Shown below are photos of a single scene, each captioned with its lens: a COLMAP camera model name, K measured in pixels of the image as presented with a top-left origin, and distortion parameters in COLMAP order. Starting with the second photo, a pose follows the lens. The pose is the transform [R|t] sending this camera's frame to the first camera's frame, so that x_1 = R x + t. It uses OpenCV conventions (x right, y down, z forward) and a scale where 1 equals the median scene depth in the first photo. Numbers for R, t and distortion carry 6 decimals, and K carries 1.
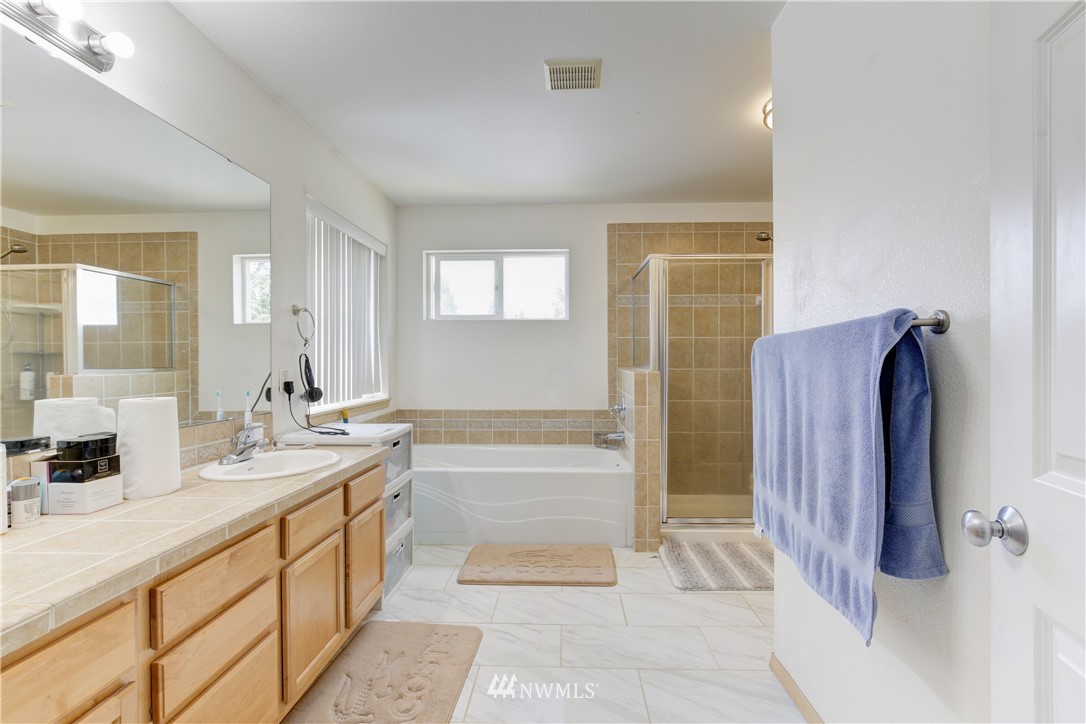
lens RADIAL K [[486.3, 0, 546.5], [0, 486.3, 362.2], [0, 0, 1]] dist [-0.010171, 0.004816]
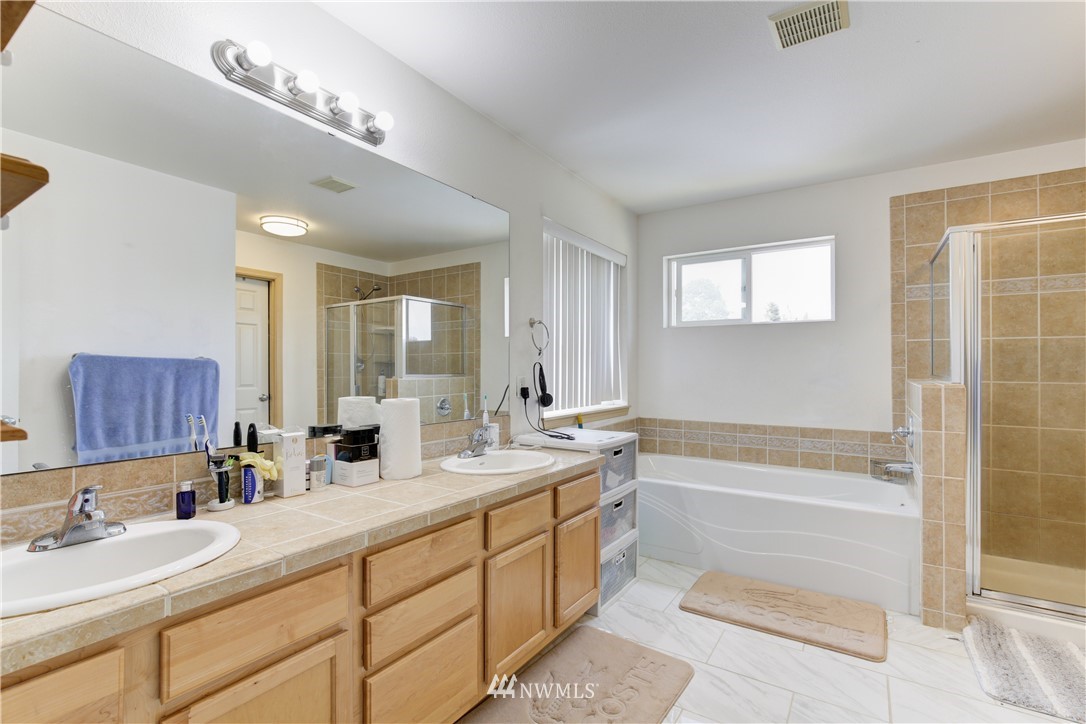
lens RADIAL K [[486.3, 0, 555.1], [0, 486.3, 363.9], [0, 0, 1]] dist [-0.010171, 0.004816]
pose [[0.862685, -0.000839, -0.505740, 0.068644], [-0.005329, 0.999928, -0.010748, -0.002148], [0.505713, 0.011967, 0.862619, 0.059063]]
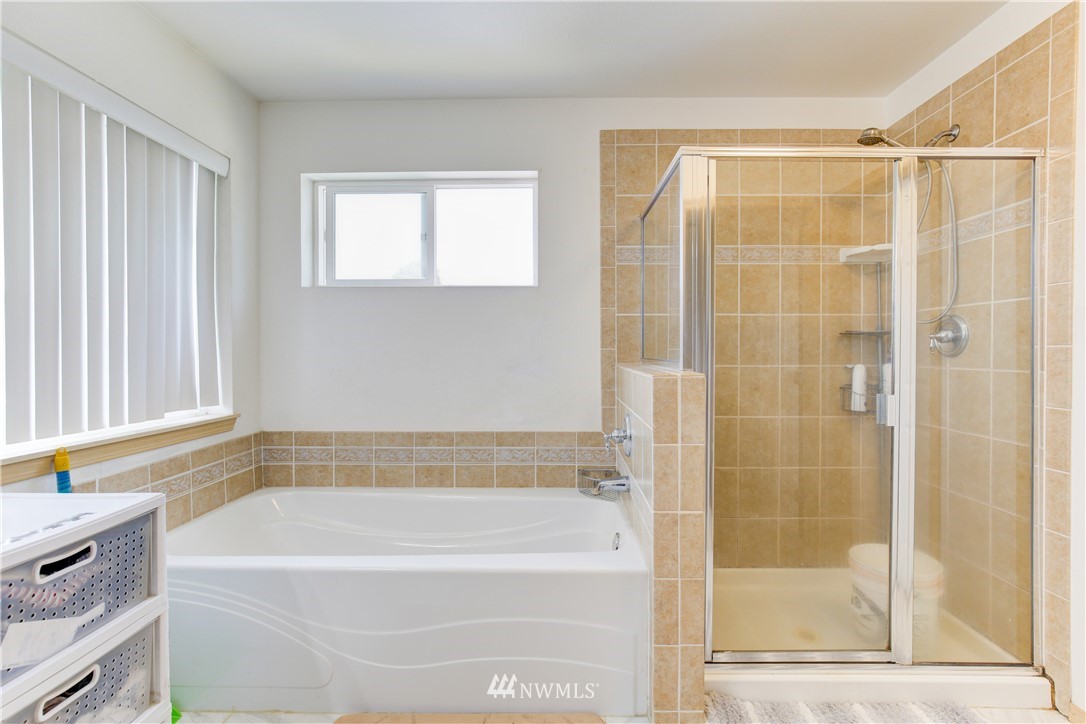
lens RADIAL K [[486.3, 0, 537.1], [0, 486.3, 356.5], [0, 0, 1]] dist [-0.010171, 0.004816]
pose [[0.999971, 0.000057, -0.007558, 0.064668], [-0.000003, 0.999975, 0.007139, -0.002572], [0.007558, -0.007138, 0.999946, 0.493626]]
